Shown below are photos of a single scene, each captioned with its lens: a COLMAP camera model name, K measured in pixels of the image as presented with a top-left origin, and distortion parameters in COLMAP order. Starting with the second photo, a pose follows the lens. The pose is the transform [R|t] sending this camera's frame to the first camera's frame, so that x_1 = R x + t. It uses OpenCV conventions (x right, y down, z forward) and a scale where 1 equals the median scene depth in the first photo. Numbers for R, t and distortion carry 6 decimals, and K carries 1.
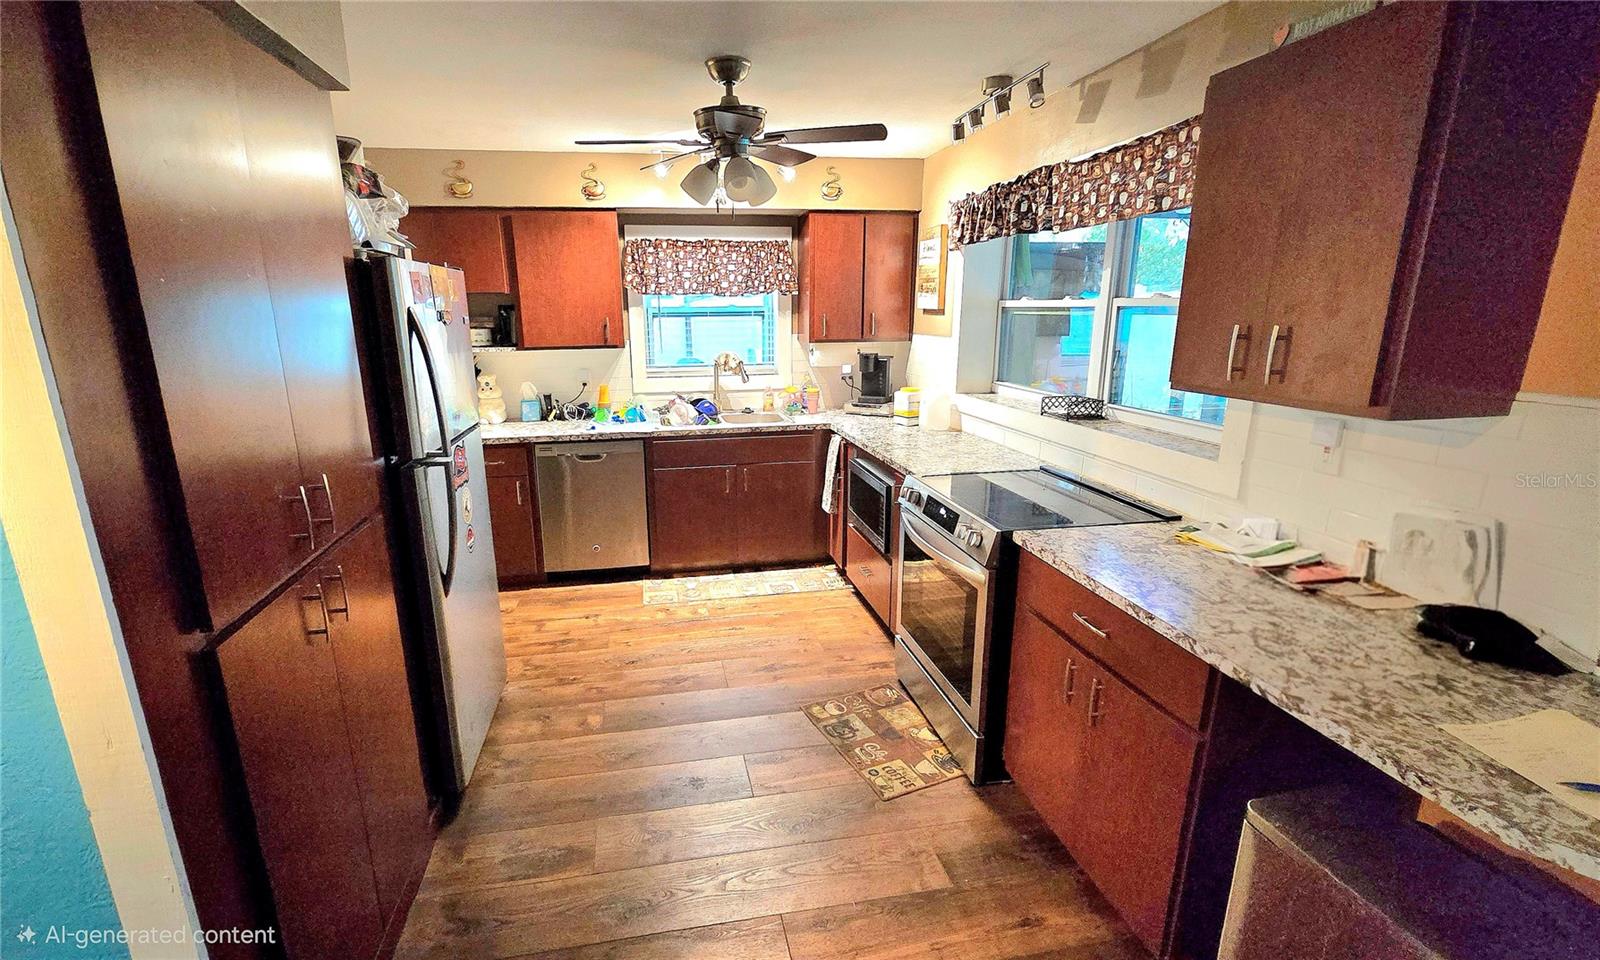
lens RADIAL K [[681.2, 0, 795.8], [0, 681.2, 474.5], [0, 0, 1]] dist [-0.002153, -0.000036]
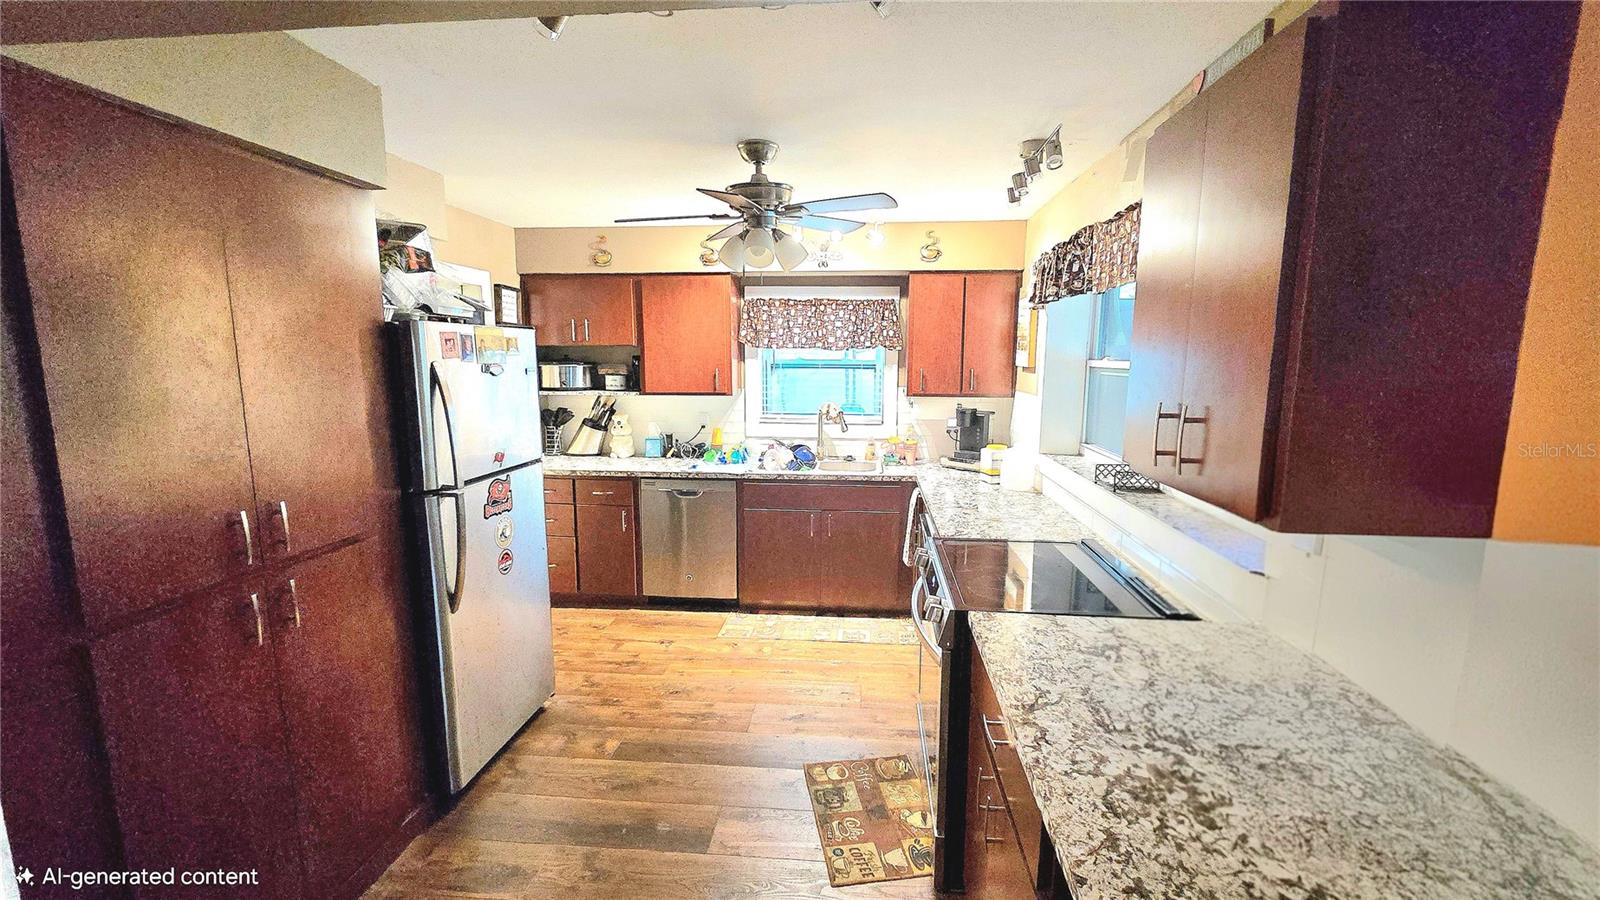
lens RADIAL K [[647.3, 0, 805.6], [0, 647.3, 453.1], [0, 0, 1]] dist [-0.003910, -0.000443]
pose [[0.967969, 0.053538, -0.245297, 0.132960], [-0.076177, 0.993571, -0.083750, -0.017148], [0.239236, 0.099753, 0.965824, 0.034419]]
